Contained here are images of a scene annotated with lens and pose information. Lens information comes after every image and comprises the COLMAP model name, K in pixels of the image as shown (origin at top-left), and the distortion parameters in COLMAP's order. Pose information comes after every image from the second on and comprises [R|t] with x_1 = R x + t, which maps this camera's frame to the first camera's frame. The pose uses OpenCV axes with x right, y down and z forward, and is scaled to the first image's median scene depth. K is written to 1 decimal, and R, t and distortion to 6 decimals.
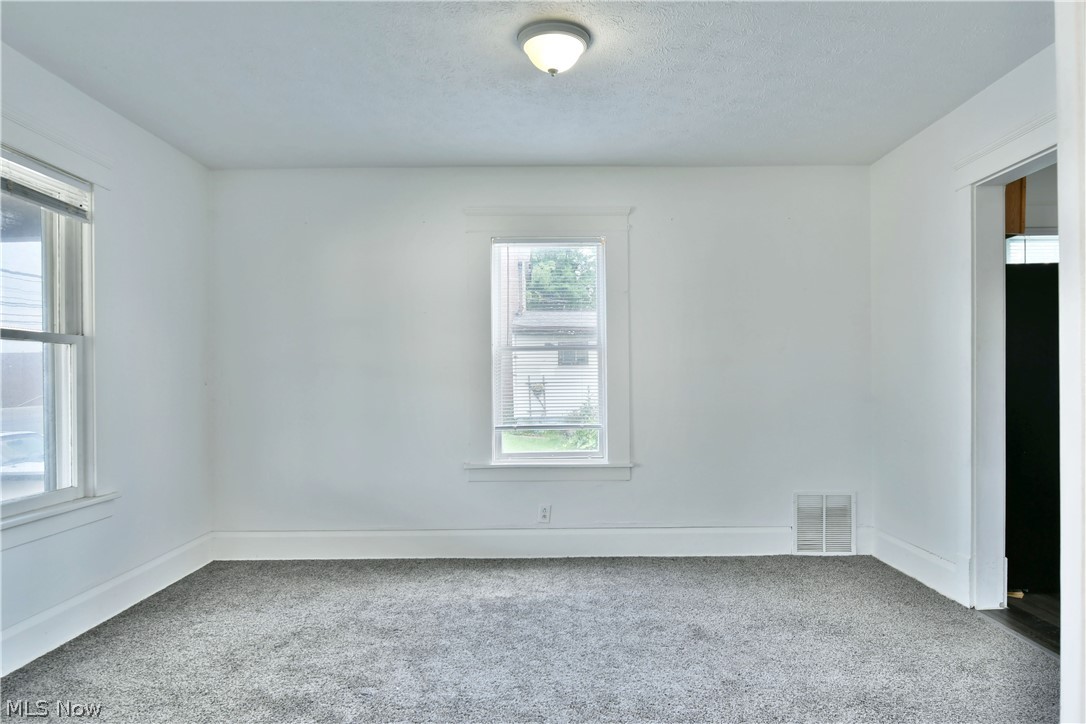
lens RADIAL K [[701.7, 0, 543.0], [0, 701.7, 362.0], [0, 0, 1]] dist [0.001485, 0.000254]
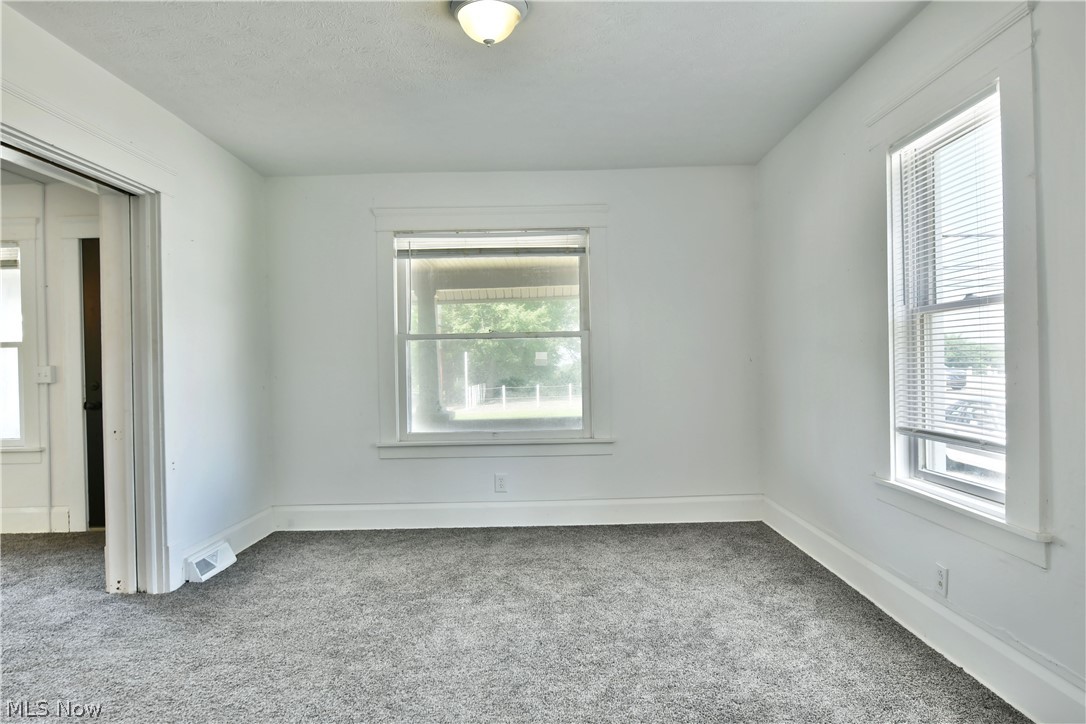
lens RADIAL K [[665.2, 0, 543.0], [0, 665.2, 362.0], [0, 0, 1]] dist [-0.002768, -0.001243]
pose [[0.001062, 0.008487, -0.999963, 0.577480], [0.049151, 0.998755, 0.008528, 0.007914], [0.998791, -0.049158, 0.000643, 0.674538]]
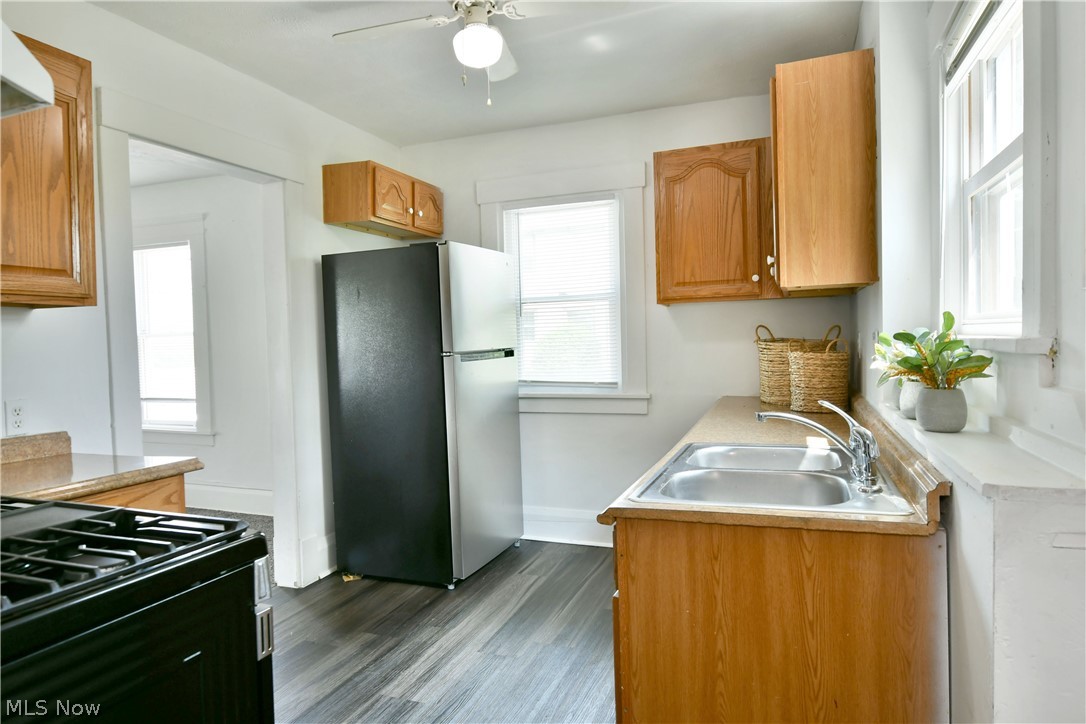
lens RADIAL K [[665.2, 0, 543.0], [0, 665.2, 362.0], [0, 0, 1]] dist [-0.002768, -0.001243]
pose [[0.934817, -0.007581, -0.355050, 1.064283], [0.029331, 0.998004, 0.055917, -0.020890], [0.353918, -0.062686, 0.933173, 0.149341]]
